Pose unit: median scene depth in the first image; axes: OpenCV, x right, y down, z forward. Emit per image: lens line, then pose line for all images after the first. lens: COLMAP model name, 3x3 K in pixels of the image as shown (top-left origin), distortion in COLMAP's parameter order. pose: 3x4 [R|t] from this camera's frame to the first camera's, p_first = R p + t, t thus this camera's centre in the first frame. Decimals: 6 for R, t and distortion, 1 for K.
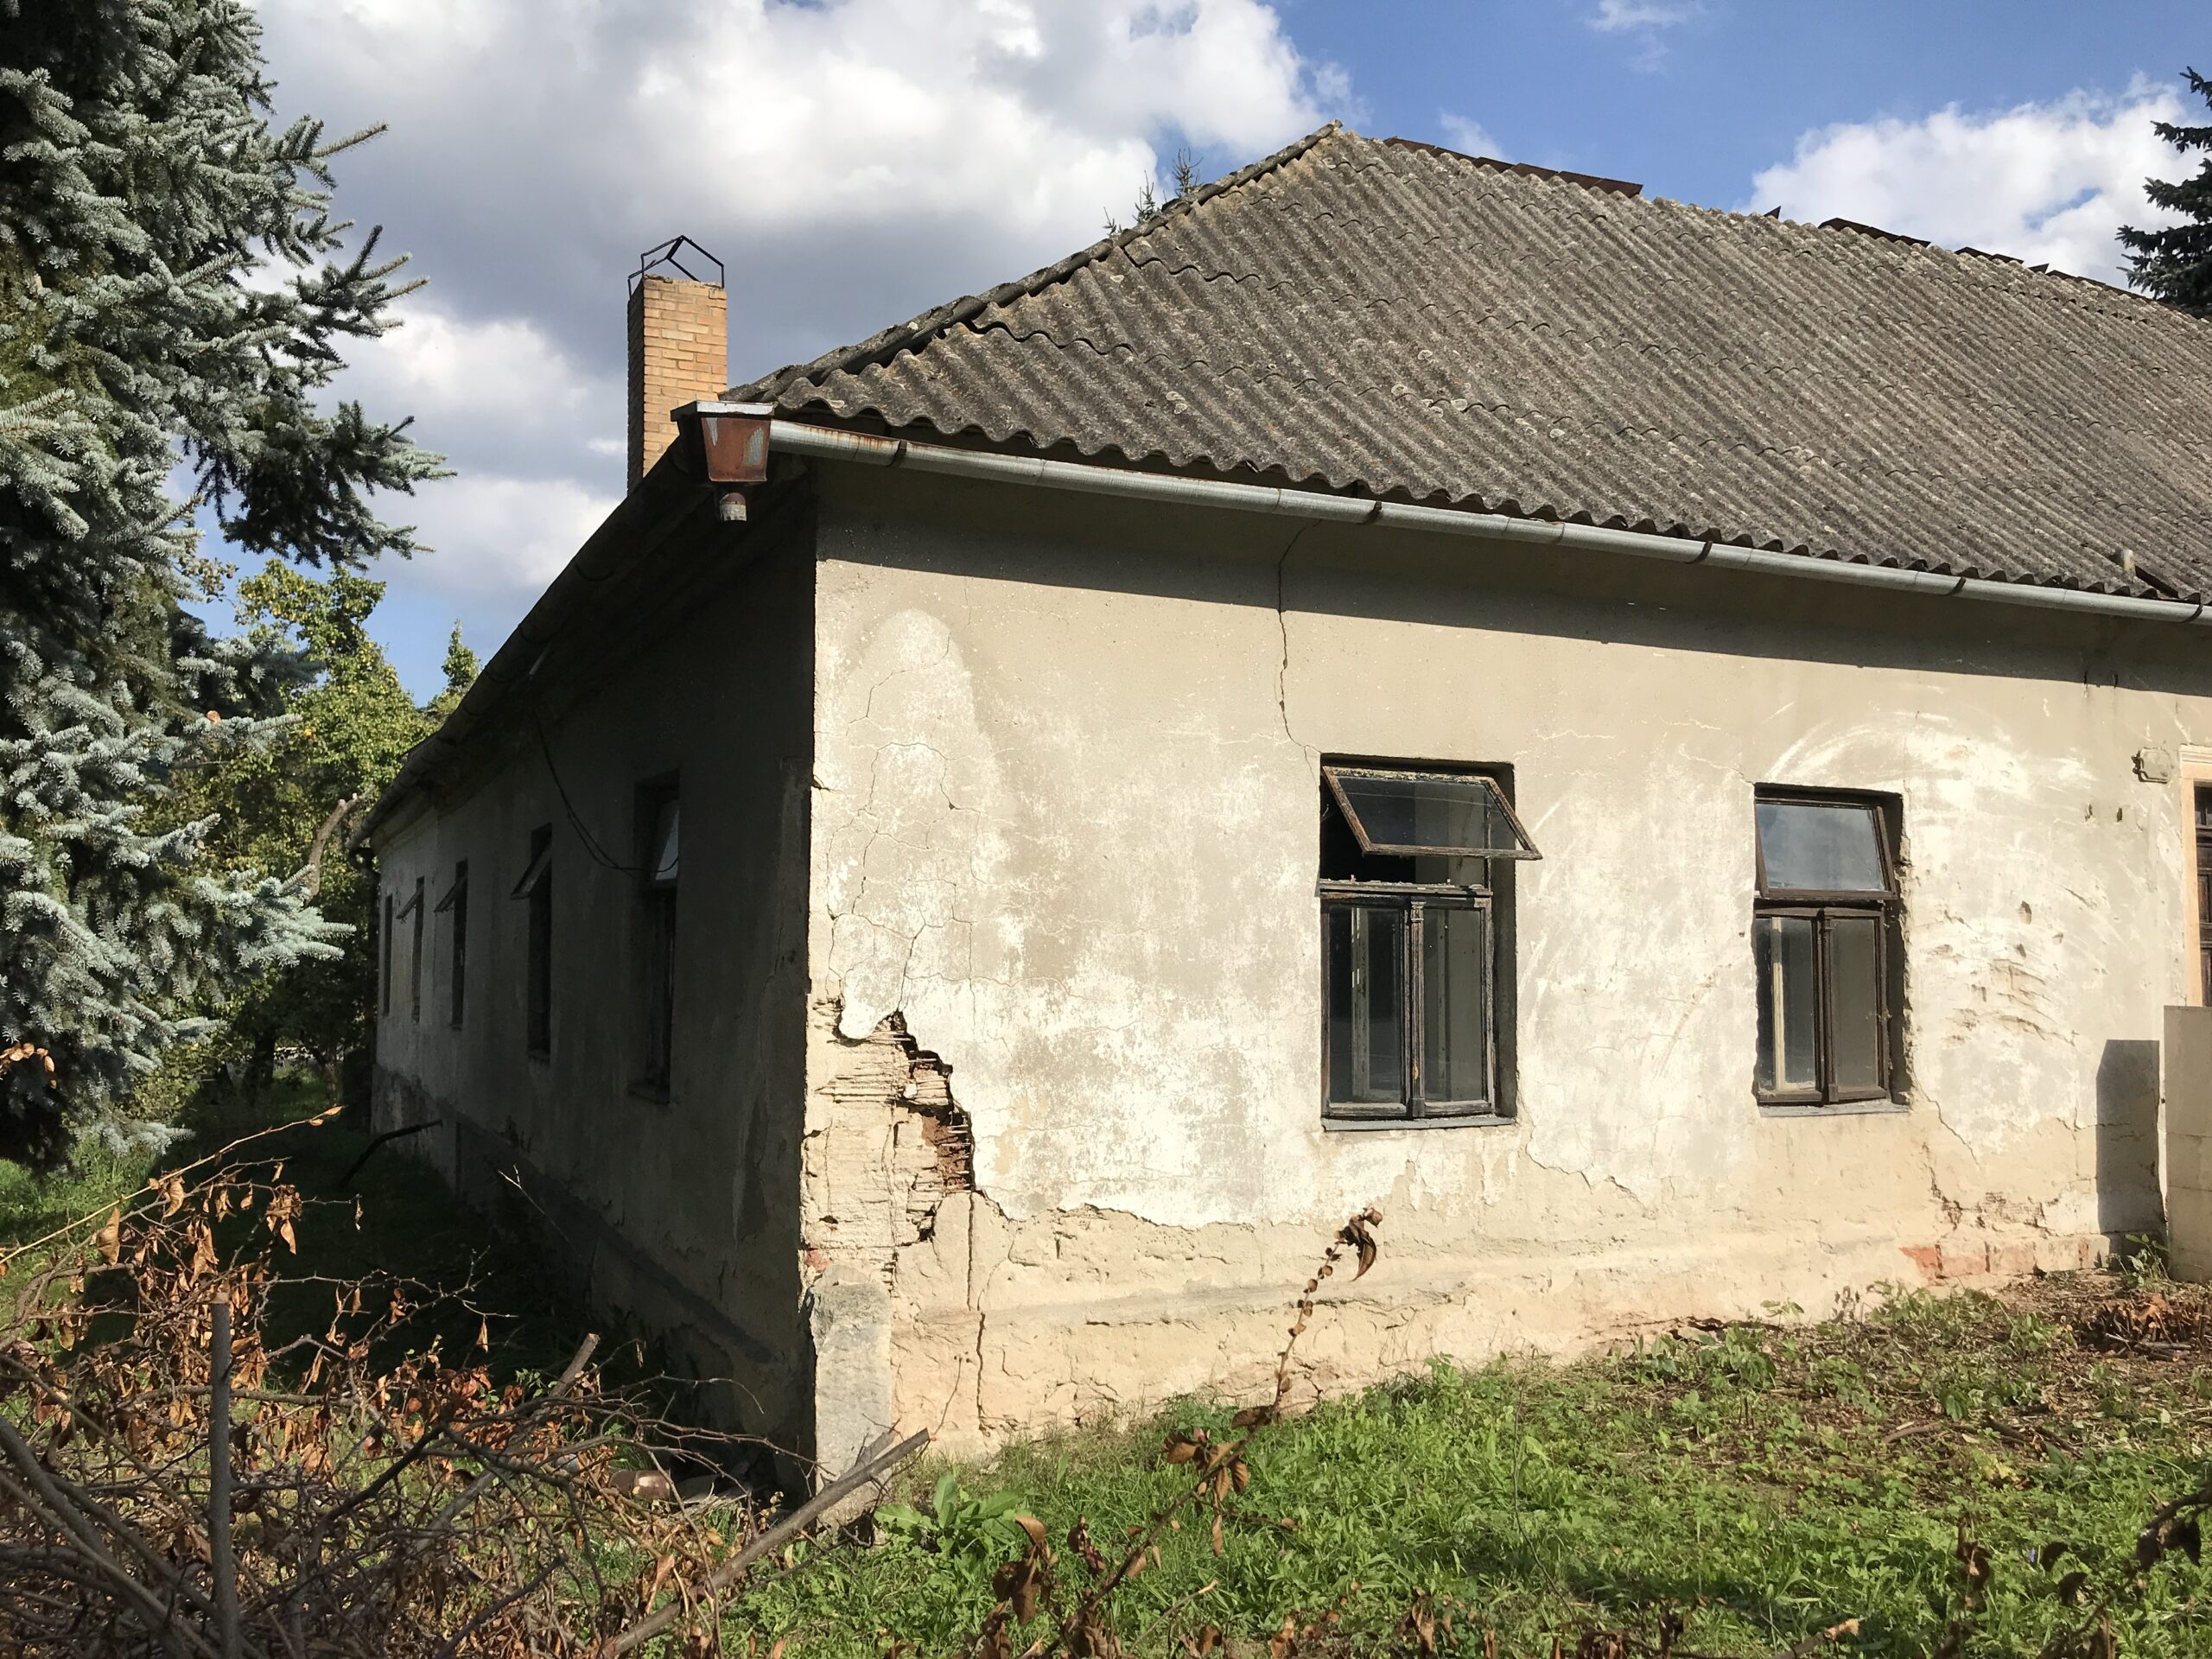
lens RADIAL K [[1793.5, 0, 1103.1], [0, 1793.5, 832.8], [0, 0, 1]] dist [0.046602, -0.057184]
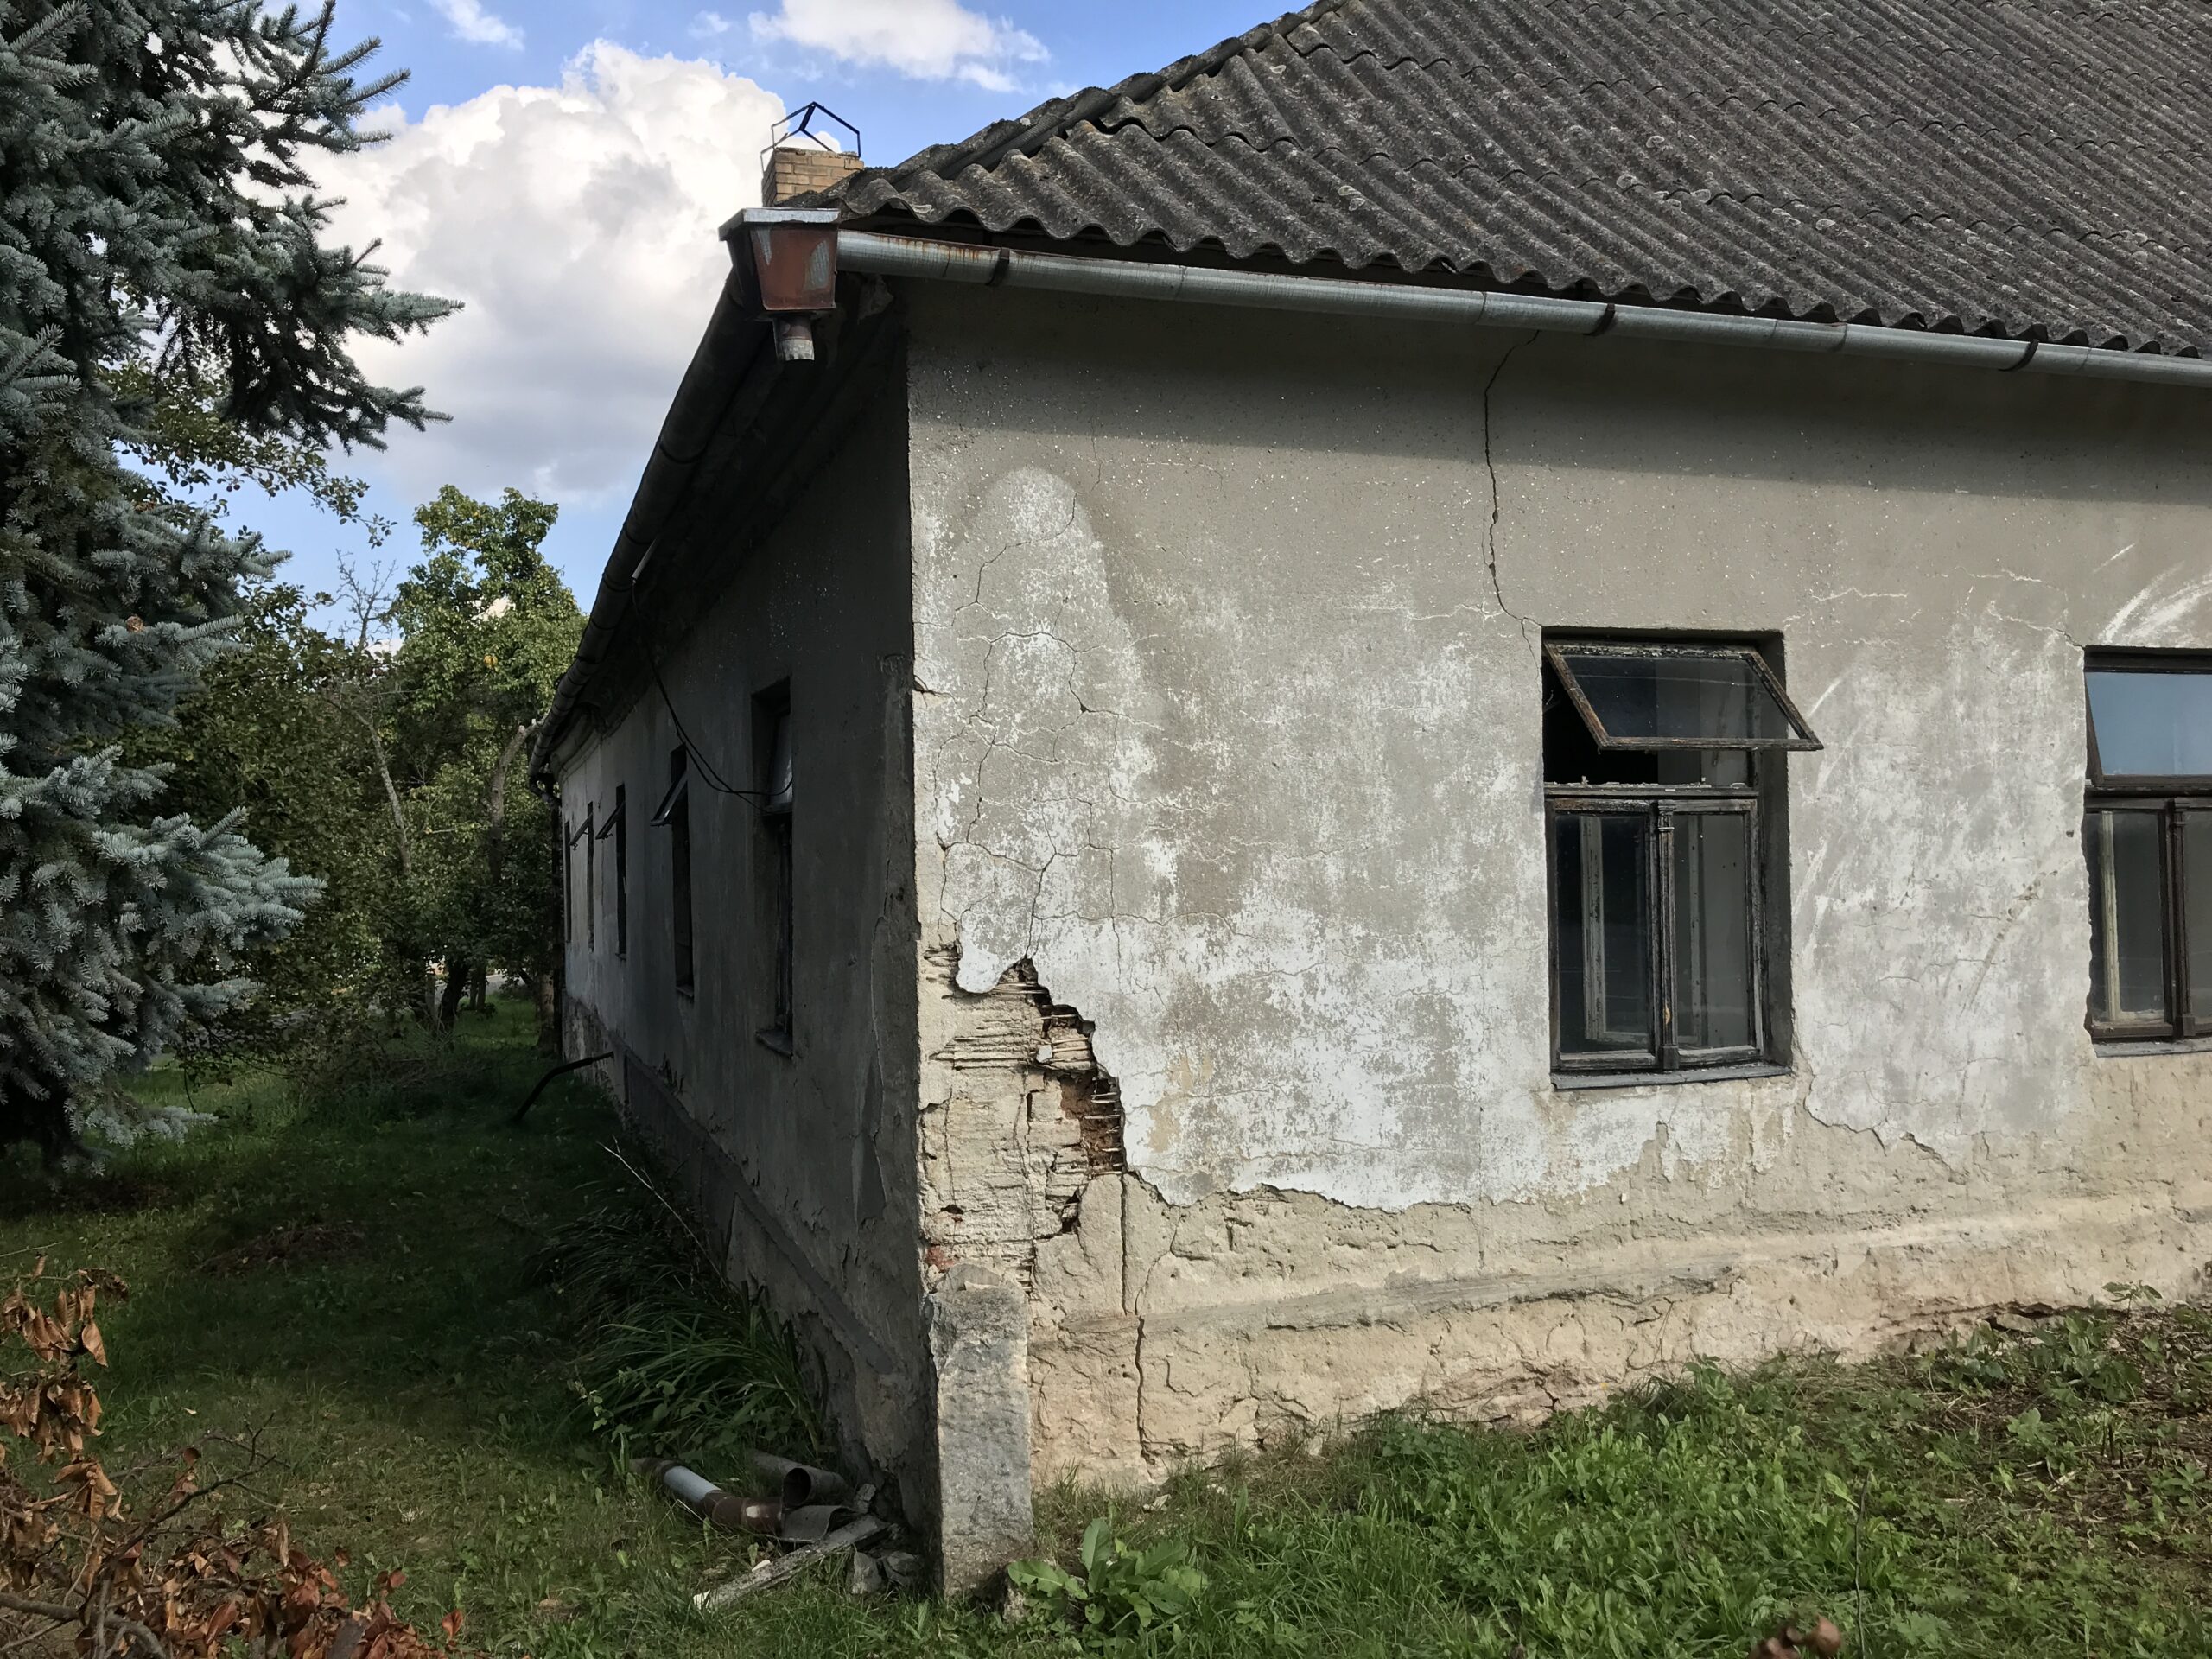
lens RADIAL K [[1793.5, 0, 1112.8], [0, 1793.5, 835.9], [0, 0, 1]] dist [0.046602, -0.057184]
pose [[0.994328, -0.026325, -0.103047, 0.010502], [0.031910, 0.998088, 0.052935, 0.000559], [0.101457, -0.055923, 0.993267, 0.170806]]
